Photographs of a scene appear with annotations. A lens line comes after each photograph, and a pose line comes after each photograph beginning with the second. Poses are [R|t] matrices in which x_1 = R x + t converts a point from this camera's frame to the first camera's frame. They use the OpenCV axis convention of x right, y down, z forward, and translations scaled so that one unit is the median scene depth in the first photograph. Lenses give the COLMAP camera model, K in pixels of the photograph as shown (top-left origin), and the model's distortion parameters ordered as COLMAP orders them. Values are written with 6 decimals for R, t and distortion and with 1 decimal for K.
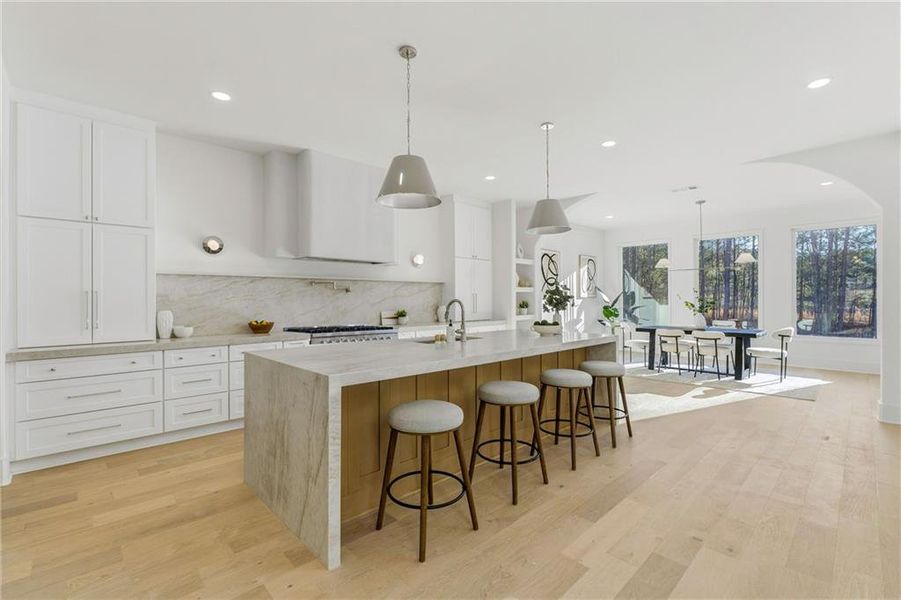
lens RADIAL K [[403.1, 0, 469.6], [0, 403.1, 296.0], [0, 0, 1]] dist [0.001527, 0.000271]
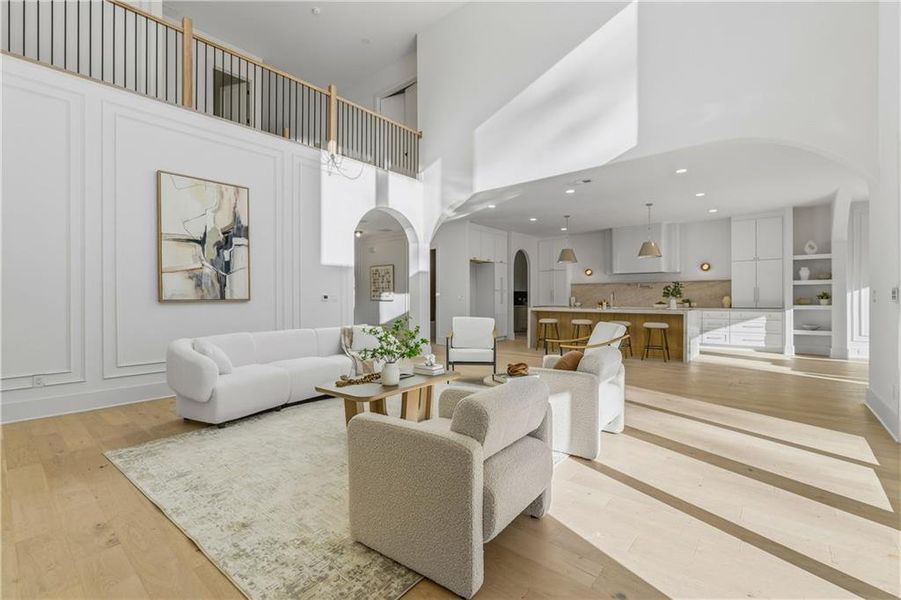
lens RADIAL K [[412.9, 0, 461.4], [0, 412.9, 300.3], [0, 0, 1]] dist [0.002599, 0.000152]
pose [[0.124474, 0.003724, -0.992216, 1.325760], [0.006593, 0.999968, 0.004580, 0.026752], [0.992201, -0.007111, 0.124445, -0.114681]]
